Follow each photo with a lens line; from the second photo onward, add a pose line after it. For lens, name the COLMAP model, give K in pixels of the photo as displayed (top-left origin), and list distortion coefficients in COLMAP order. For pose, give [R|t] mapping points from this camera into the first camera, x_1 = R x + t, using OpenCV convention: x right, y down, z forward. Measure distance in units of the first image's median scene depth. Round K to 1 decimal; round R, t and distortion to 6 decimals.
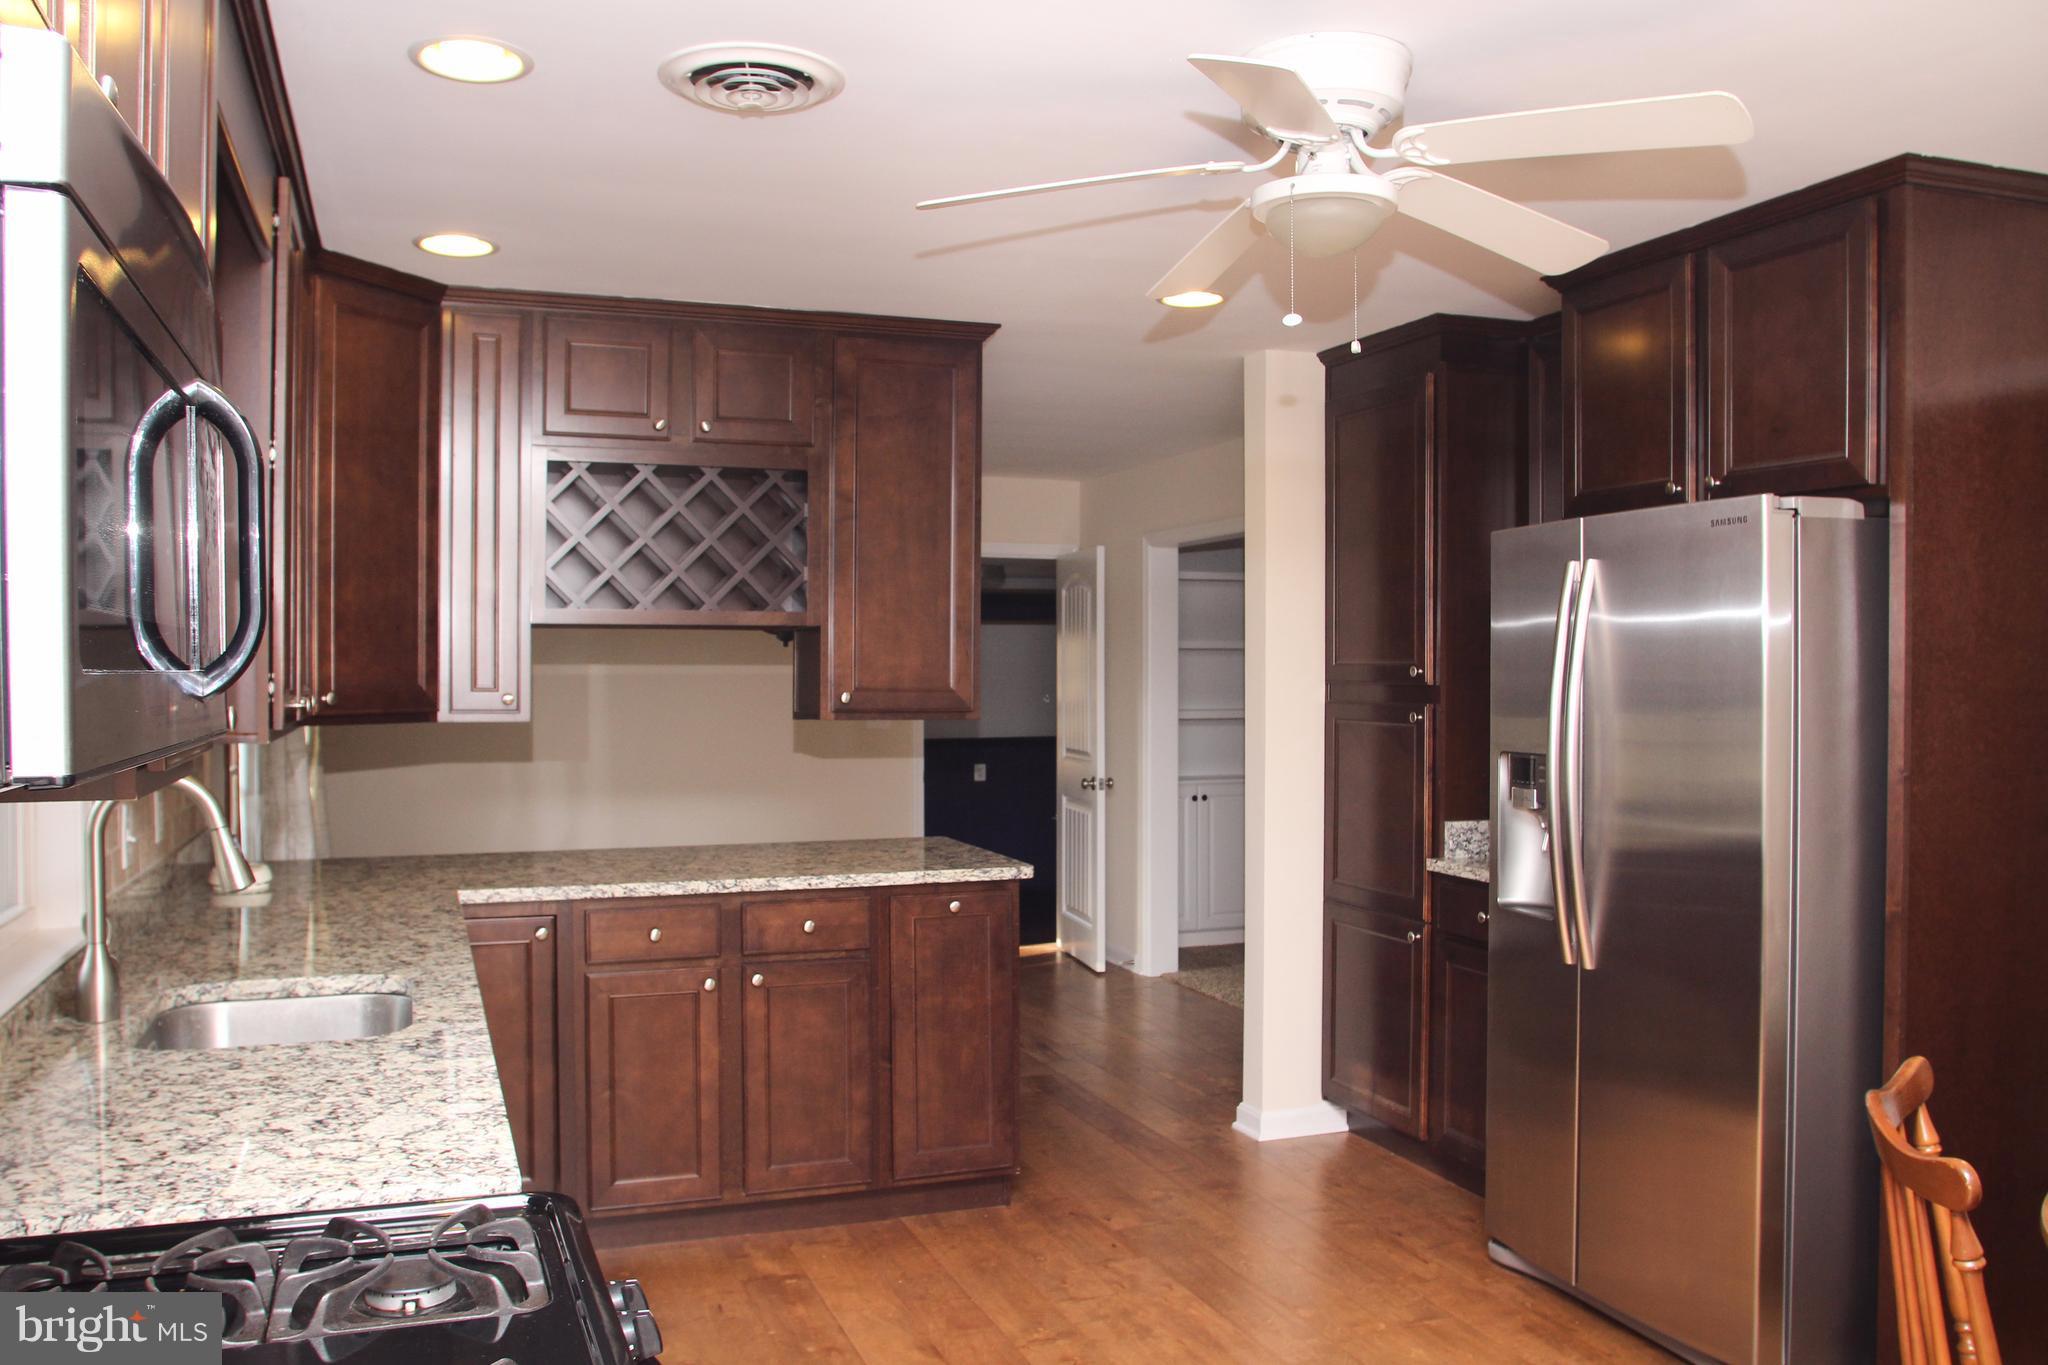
lens RADIAL K [[1723.0, 0, 1027.9], [0, 1723.0, 685.9], [0, 0, 1]] dist [-0.003661, 0.012795]
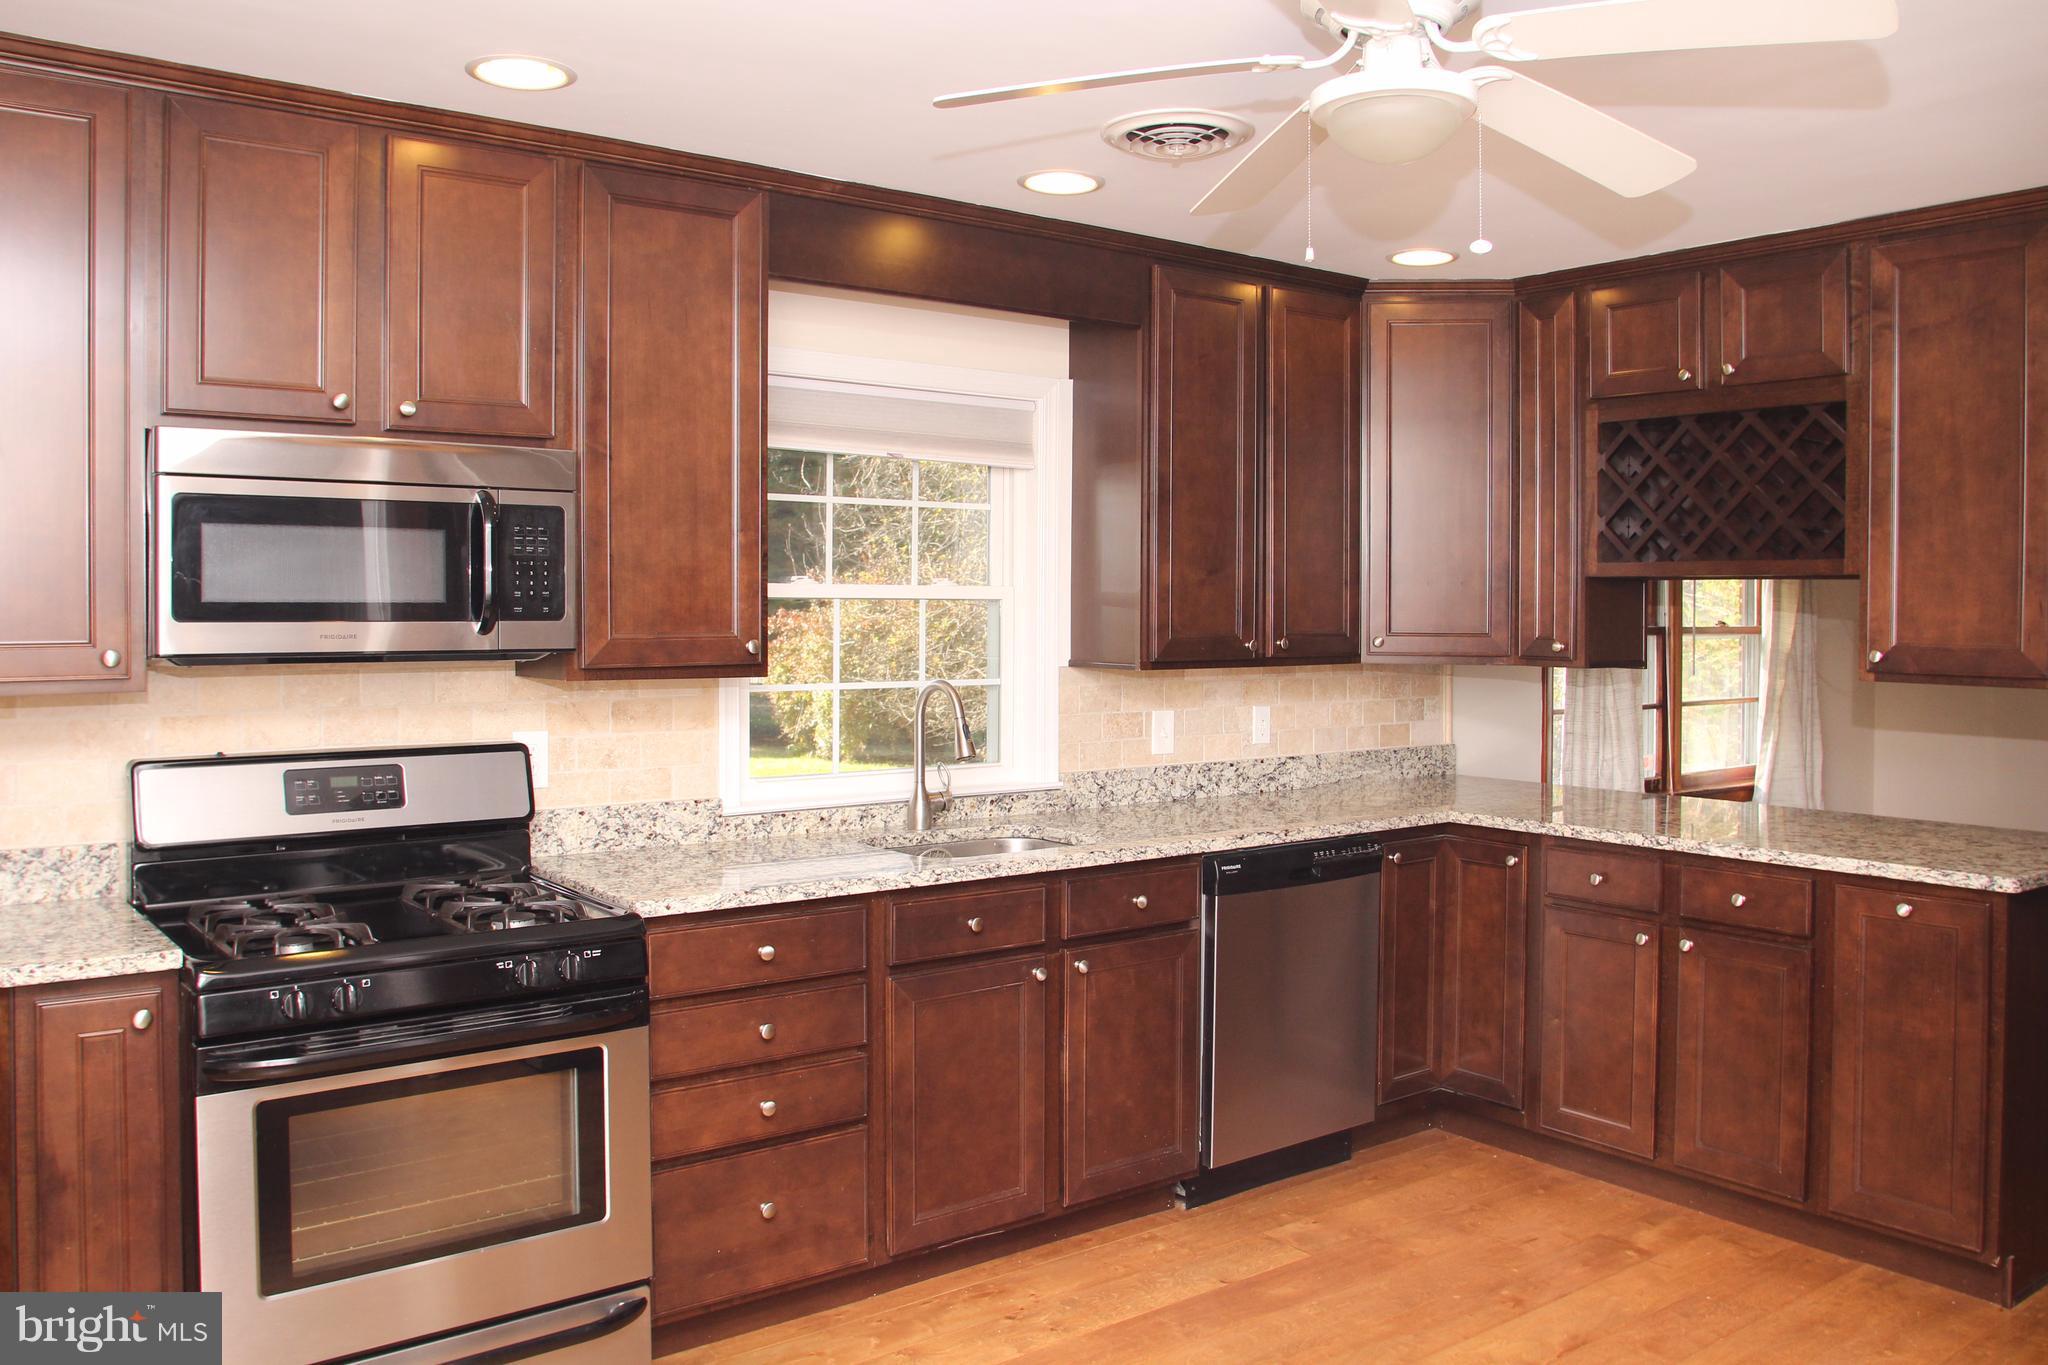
lens RADIAL K [[1723.0, 0, 1085.4], [0, 1723.0, 607.4], [0, 0, 1]] dist [-0.003661, 0.012795]
pose [[0.317545, 0.003505, -0.948237, 0.631191], [-0.015818, 0.999874, -0.001601, -0.010852], [0.948111, 0.015508, 0.317561, 0.364002]]
